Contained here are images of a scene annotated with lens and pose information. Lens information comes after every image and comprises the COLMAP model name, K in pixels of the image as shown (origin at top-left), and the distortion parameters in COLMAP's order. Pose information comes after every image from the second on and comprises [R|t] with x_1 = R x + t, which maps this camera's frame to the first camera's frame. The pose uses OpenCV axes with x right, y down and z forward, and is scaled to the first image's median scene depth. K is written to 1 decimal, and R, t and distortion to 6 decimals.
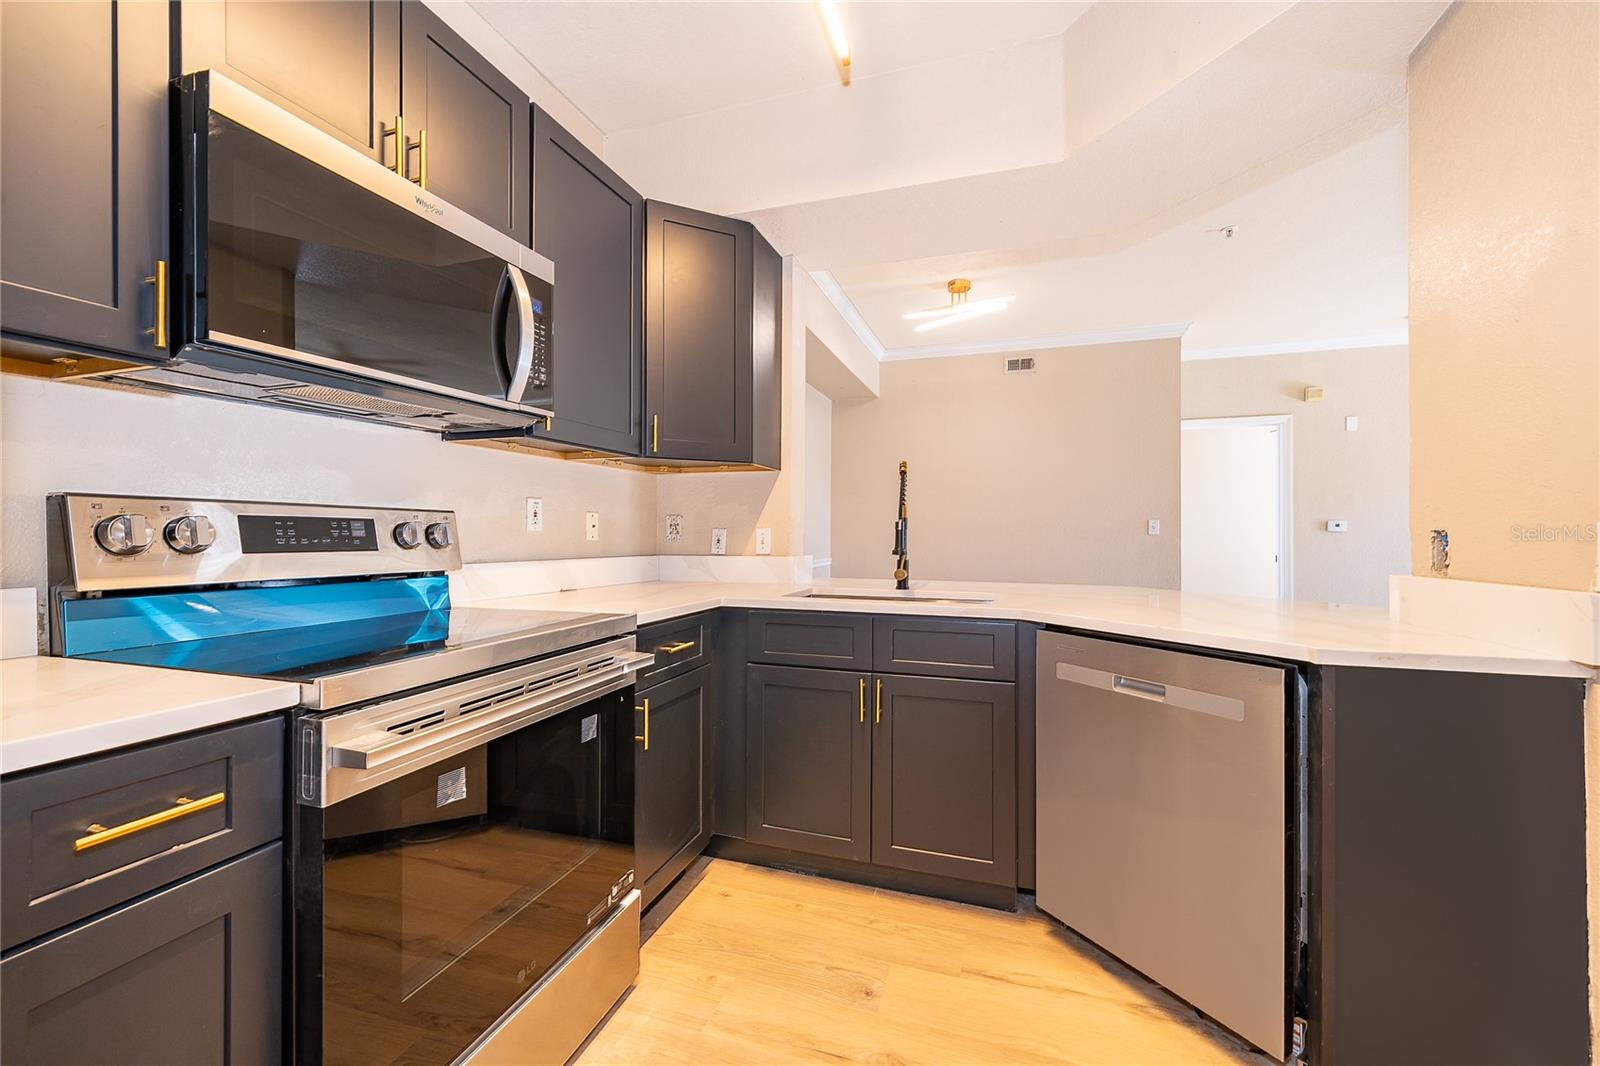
lens RADIAL K [[628.9, 0, 800.0], [0, 628.9, 533.0], [0, 0, 1]] dist [0.001217, -0.000010]
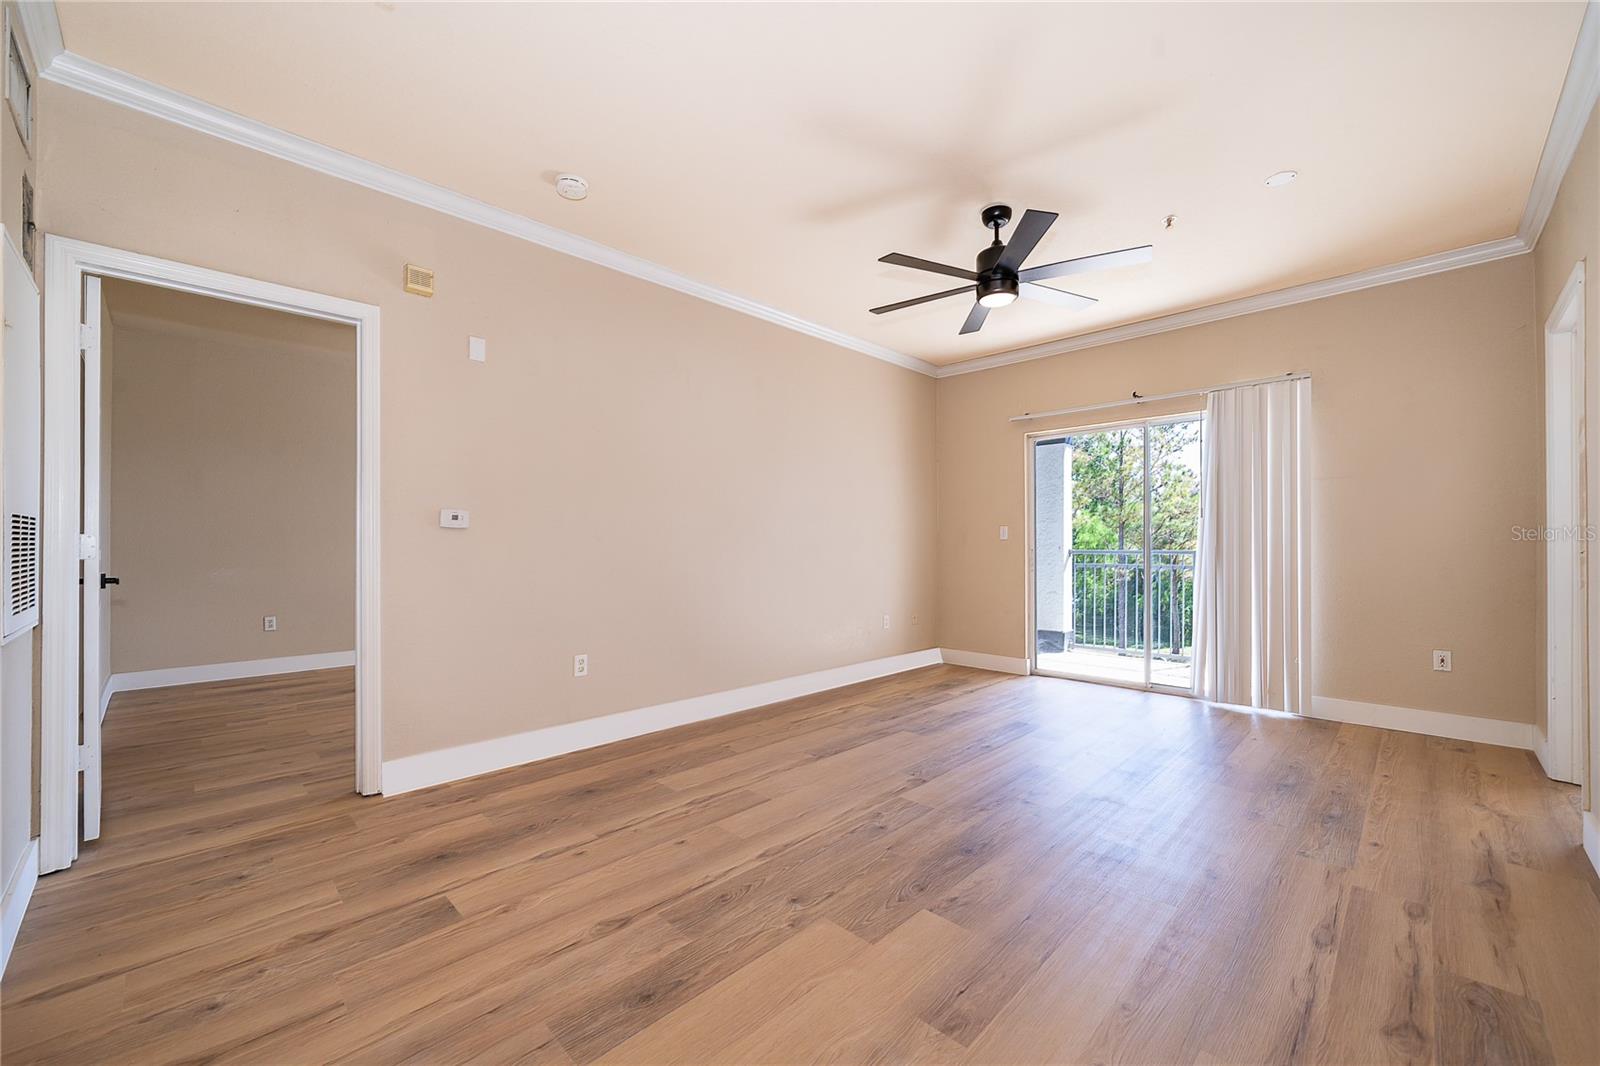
lens RADIAL K [[637.7, 0, 803.4], [0, 637.7, 543.6], [0, 0, 1]] dist [-0.000287, 0.000019]
pose [[0.433683, -0.003178, 0.901060, 1.419919], [0.000534, 0.999995, 0.003270, 0.031312], [-0.901065, -0.000937, 0.433682, 1.395531]]
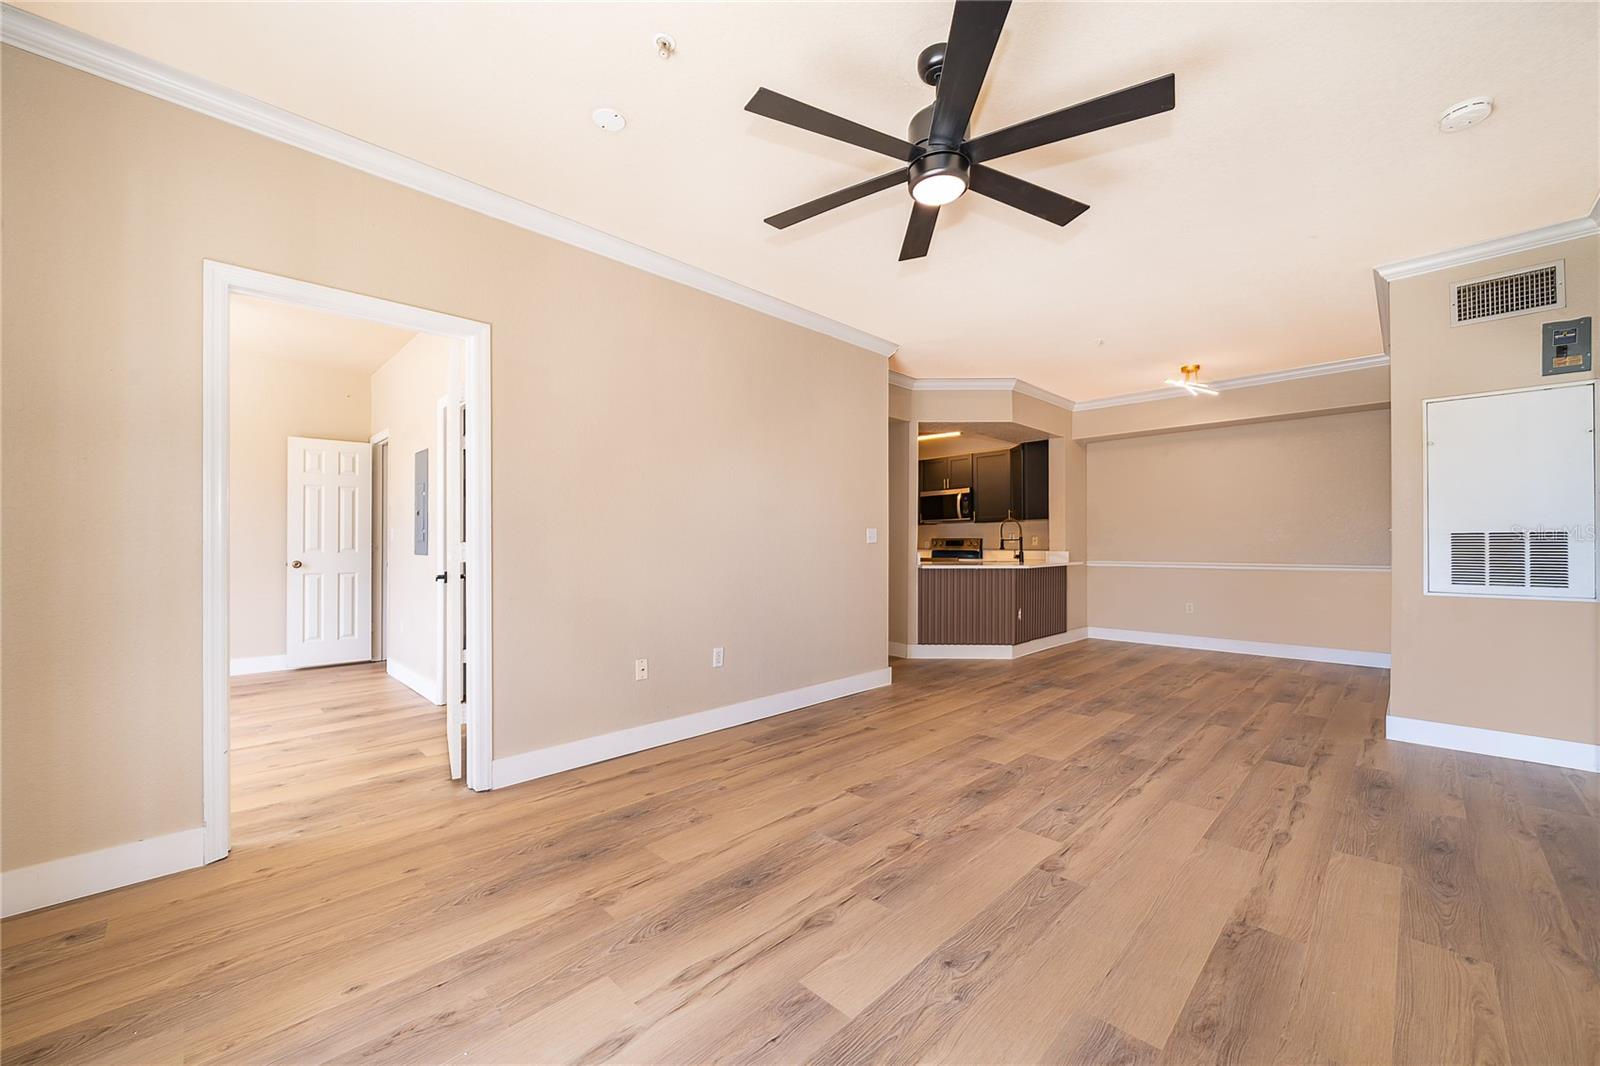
lens RADIAL K [[617.5, 0, 799.1], [0, 617.5, 542.0], [0, 0, 1]] dist [0.003721, -0.000028]
pose [[-0.447377, -0.005400, -0.894329, 4.576488], [0.000036, 0.999982, -0.006056, 0.022409], [0.894345, -0.002741, -0.447369, 1.991722]]
